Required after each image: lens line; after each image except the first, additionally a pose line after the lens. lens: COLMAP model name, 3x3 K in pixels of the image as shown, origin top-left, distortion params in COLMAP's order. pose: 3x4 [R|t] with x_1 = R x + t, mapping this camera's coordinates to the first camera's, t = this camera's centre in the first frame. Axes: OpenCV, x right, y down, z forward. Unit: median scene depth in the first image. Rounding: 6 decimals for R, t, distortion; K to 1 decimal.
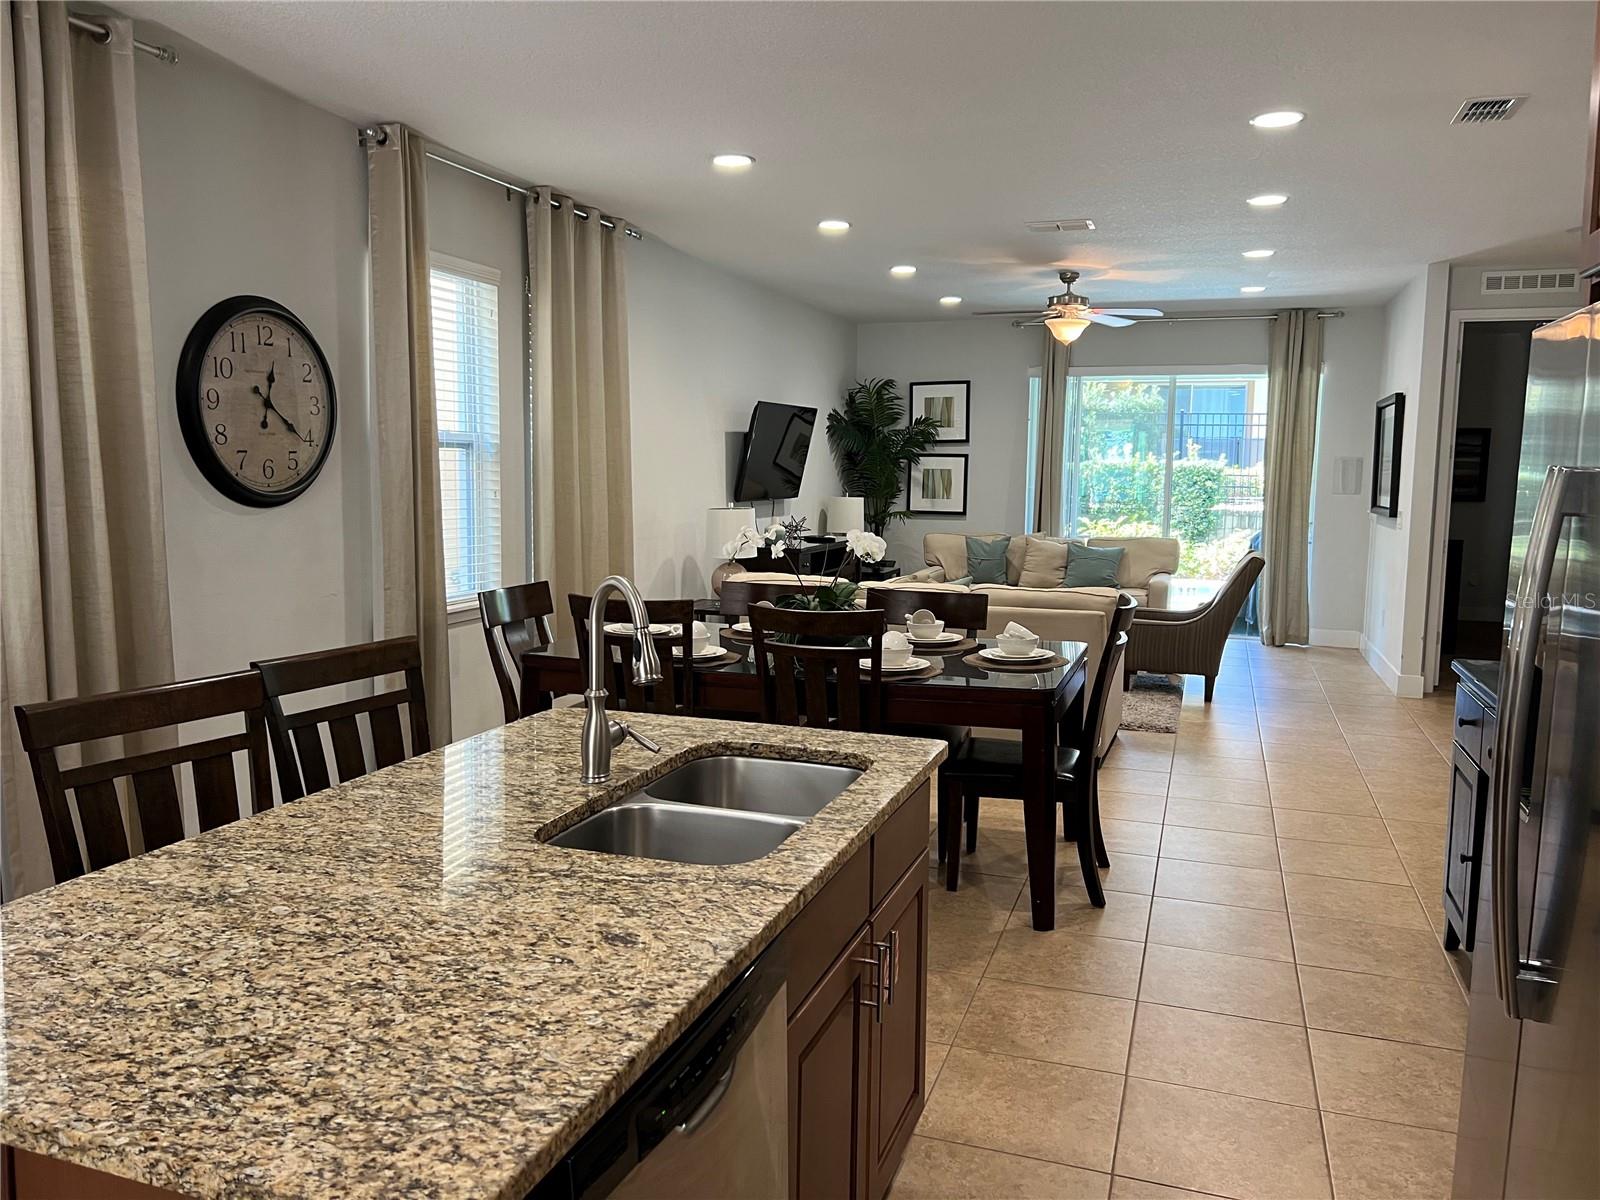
lens RADIAL K [[1203.0, 0, 806.9], [0, 1203.0, 603.3], [0, 0, 1]] dist [0.045011, -0.051690]
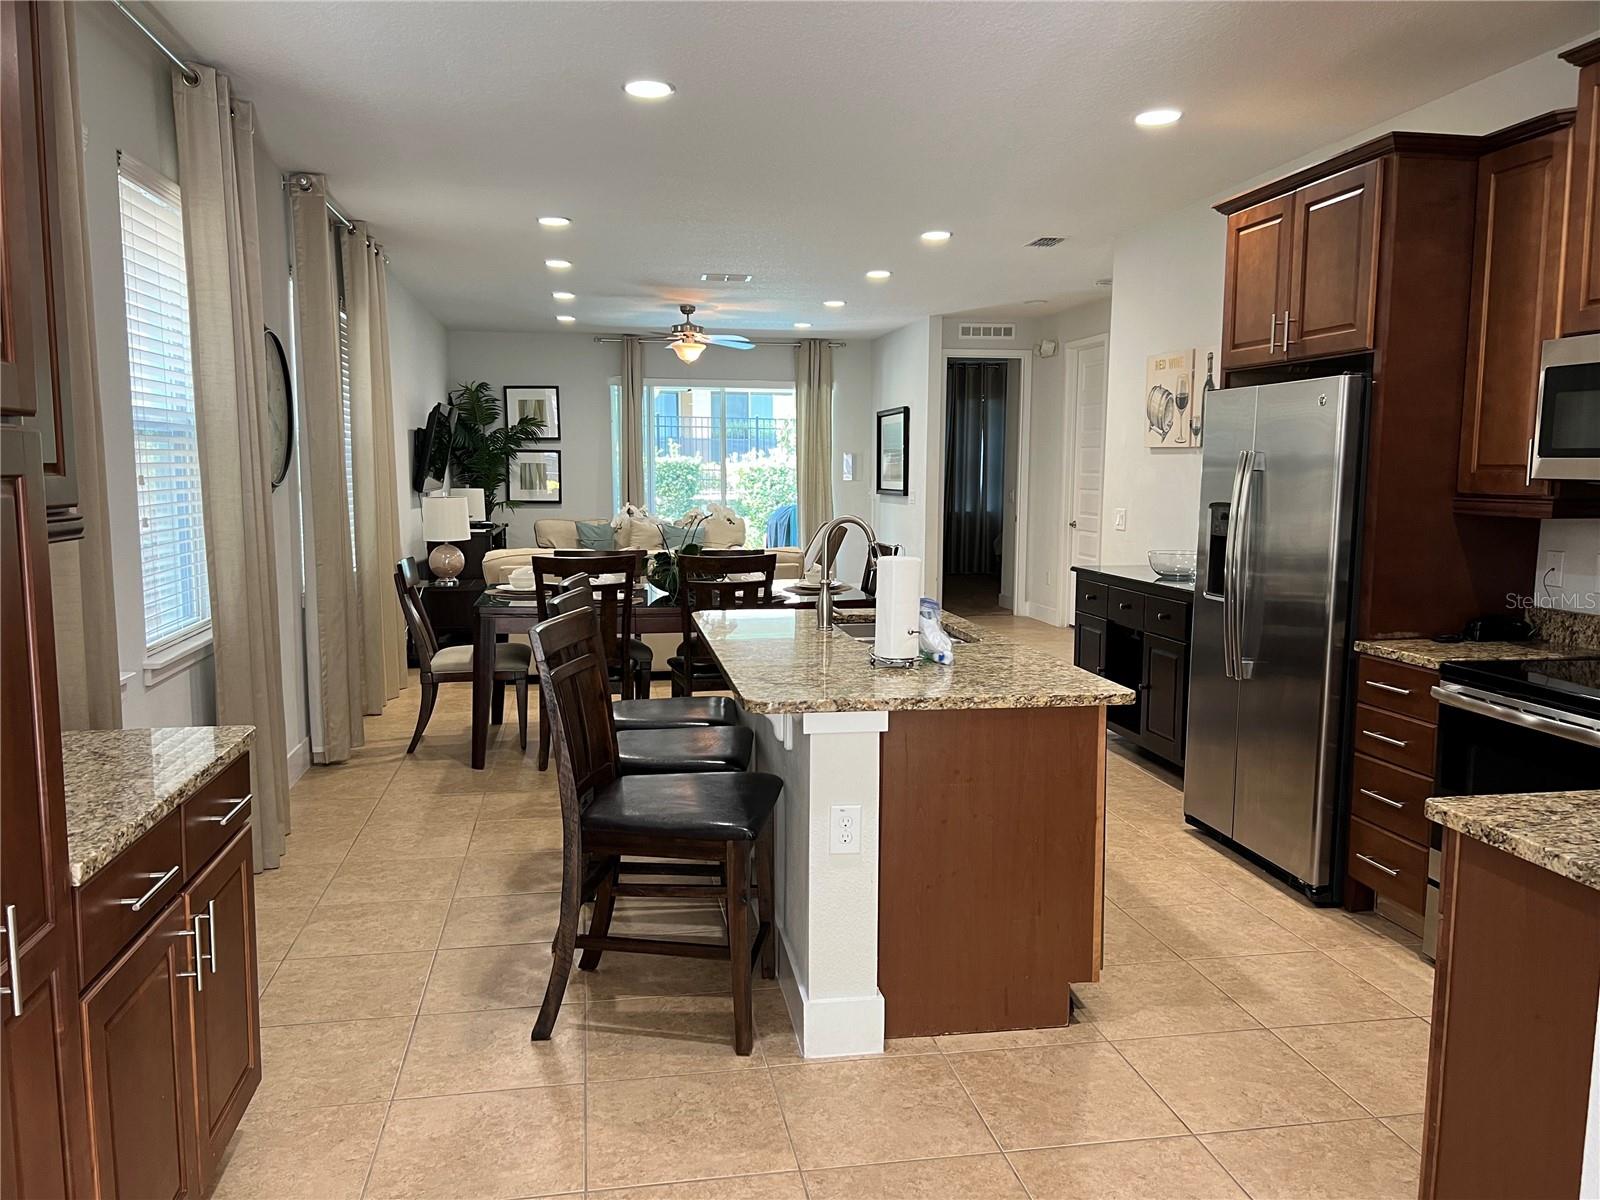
lens RADIAL K [[1203.0, 0, 806.9], [0, 1203.0, 603.3], [0, 0, 1]] dist [0.045011, -0.051690]
pose [[0.875762, -0.063508, 0.478548, -0.431155], [0.062386, 0.997885, 0.018261, 0.029610], [-0.478696, 0.013863, 0.877871, -0.231043]]
